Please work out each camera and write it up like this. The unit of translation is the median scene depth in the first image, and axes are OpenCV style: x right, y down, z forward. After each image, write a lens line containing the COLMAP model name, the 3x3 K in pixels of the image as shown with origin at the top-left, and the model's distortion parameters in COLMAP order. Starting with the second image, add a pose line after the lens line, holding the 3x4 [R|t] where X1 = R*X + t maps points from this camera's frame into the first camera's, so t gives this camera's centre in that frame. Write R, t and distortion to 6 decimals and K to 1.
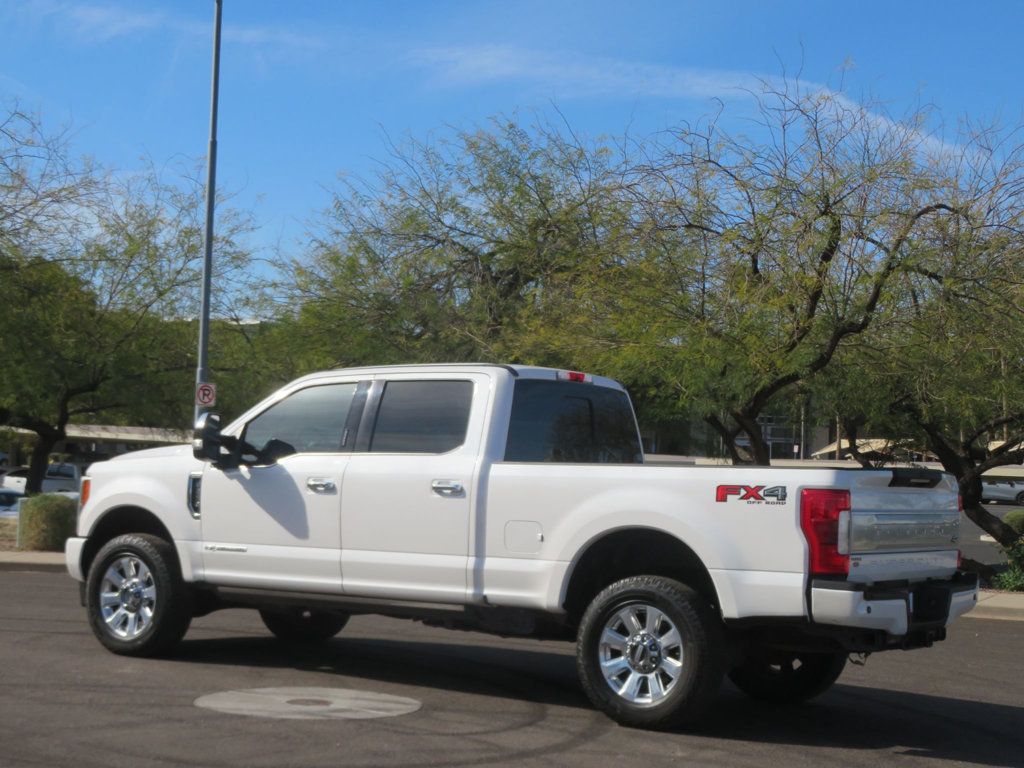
lens RADIAL K [[1627.4, 0, 512.0], [0, 1627.4, 384.0], [0, 0, 1]] dist [-0.050692, -0.067785]
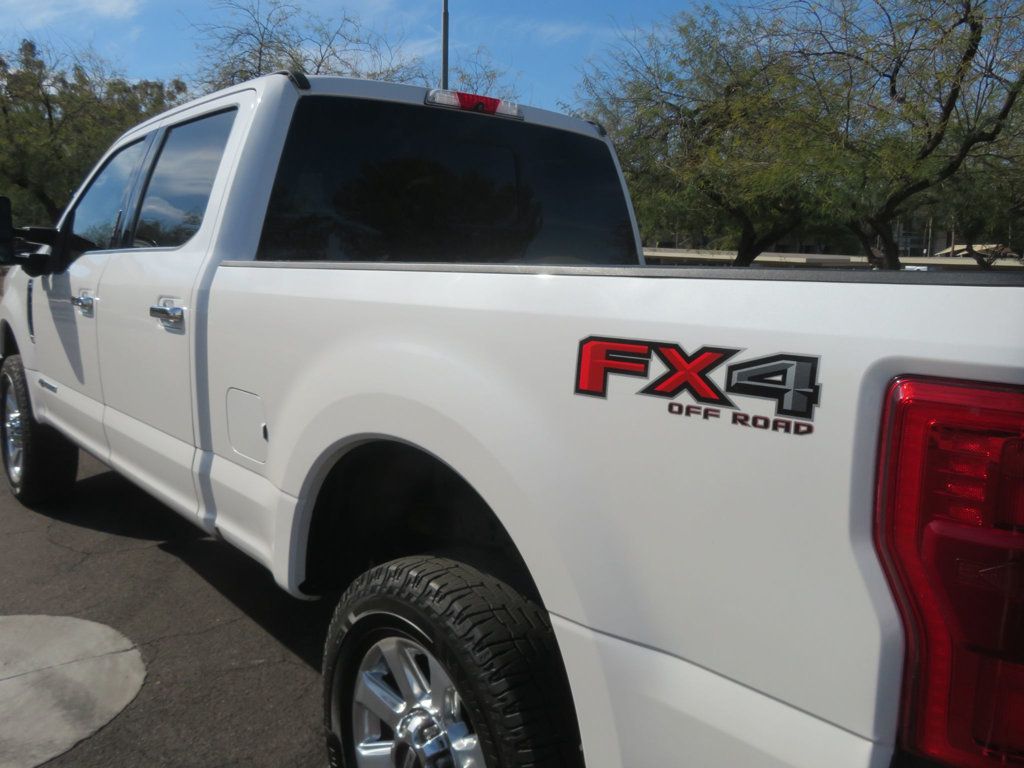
lens RADIAL K [[850.3, 0, 512.0], [0, 850.3, 384.0], [0, 0, 1]] dist [-0.016974, -0.009403]
pose [[0.961813, 0.028993, -0.272166, 0.050106], [0.023280, 0.982104, 0.186893, 0.013500], [0.272714, -0.186093, 0.943926, 0.274001]]
